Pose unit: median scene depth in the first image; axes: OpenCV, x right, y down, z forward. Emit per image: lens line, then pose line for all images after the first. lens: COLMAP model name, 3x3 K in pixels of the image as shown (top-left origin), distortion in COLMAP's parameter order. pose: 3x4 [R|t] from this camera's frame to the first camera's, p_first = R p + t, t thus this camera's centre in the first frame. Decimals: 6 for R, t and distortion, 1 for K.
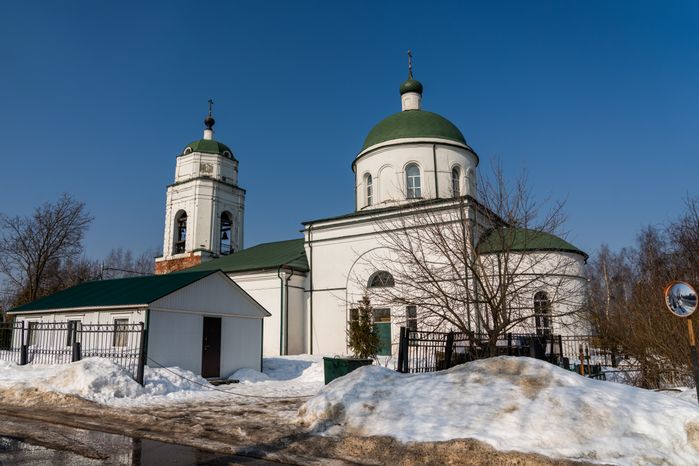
lens RADIAL K [[477.0, 0, 349.5], [0, 477.0, 233.0], [0, 0, 1]] dist [0.001366, -0.000024]
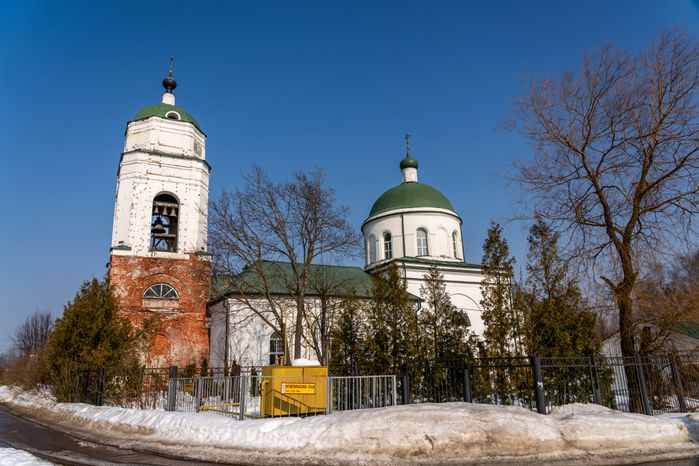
lens RADIAL K [[477.0, 0, 349.5], [0, 477.0, 233.0], [0, 0, 1]] dist [0.001366, -0.000024]
pose [[0.565601, 0.236878, 0.789926, -0.769699], [-0.164835, 0.971003, -0.173154, 0.094077], [-0.808037, -0.032271, 0.588247, 0.355580]]
